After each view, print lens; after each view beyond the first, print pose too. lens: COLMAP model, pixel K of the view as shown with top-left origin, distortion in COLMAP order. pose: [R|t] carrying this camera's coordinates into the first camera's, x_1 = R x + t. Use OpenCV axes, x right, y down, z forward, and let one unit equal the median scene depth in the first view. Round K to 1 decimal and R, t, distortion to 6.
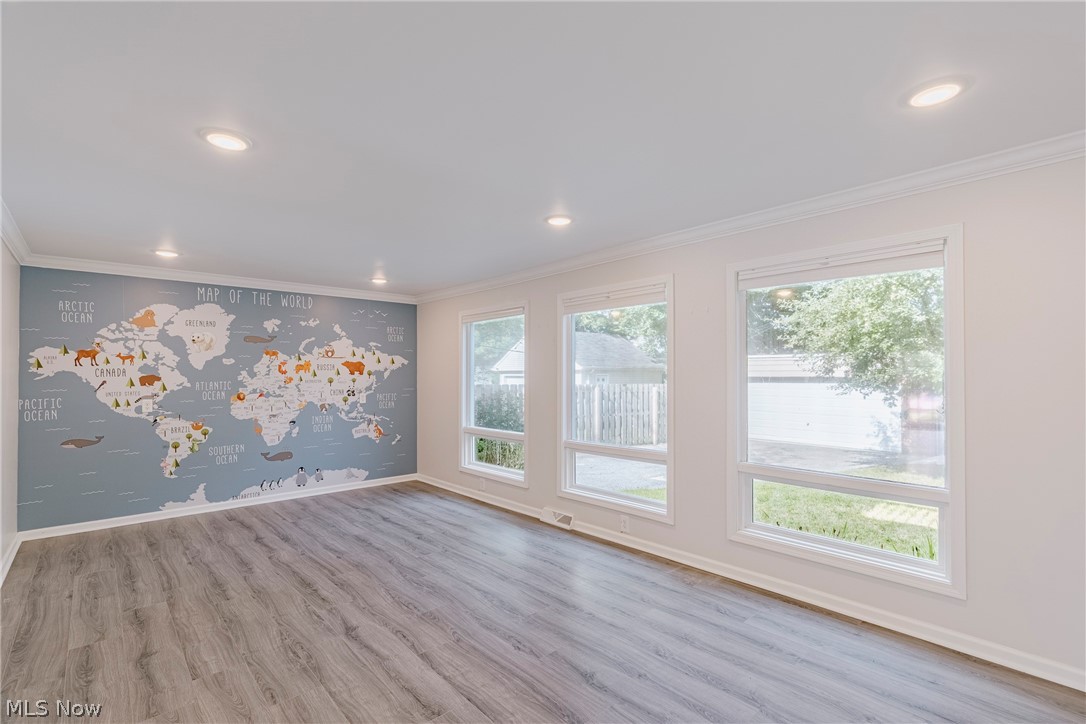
lens RADIAL K [[494.7, 0, 543.8], [0, 494.7, 360.0], [0, 0, 1]] dist [-0.005642, -0.000322]
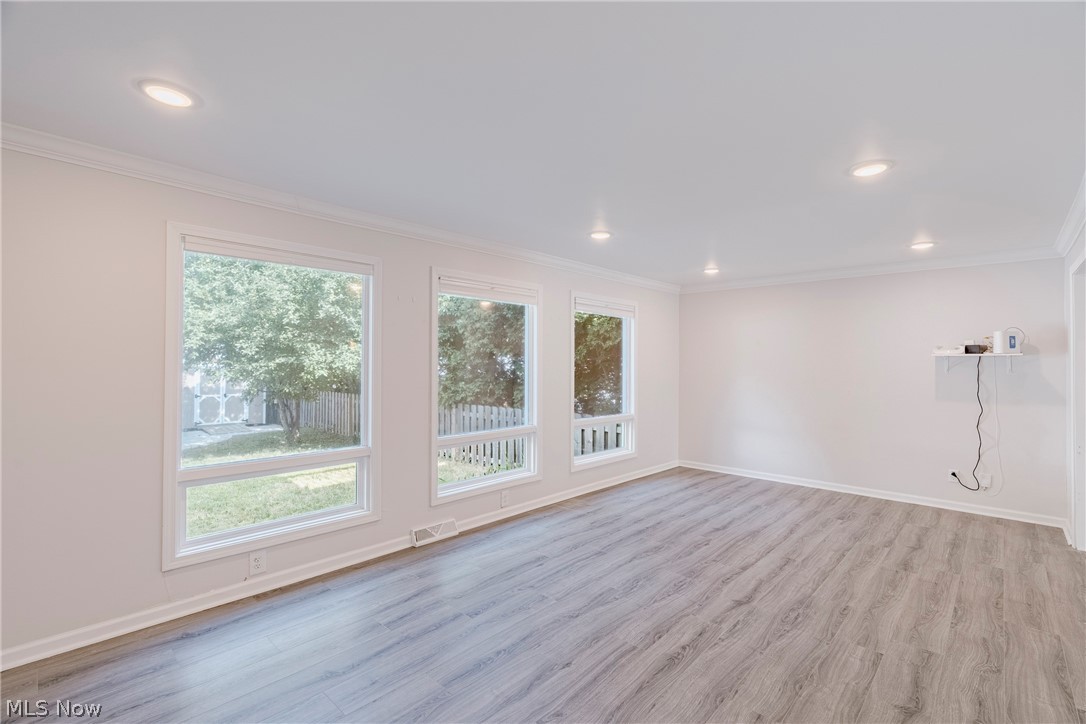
lens RADIAL K [[494.7, 0, 543.8], [0, 494.7, 360.0], [0, 0, 1]] dist [-0.005642, -0.000322]
pose [[-0.083829, 0.010892, 0.996421, -1.371123], [-0.038580, 0.999155, -0.014168, 0.049058], [-0.995733, -0.039629, -0.083338, 1.471268]]
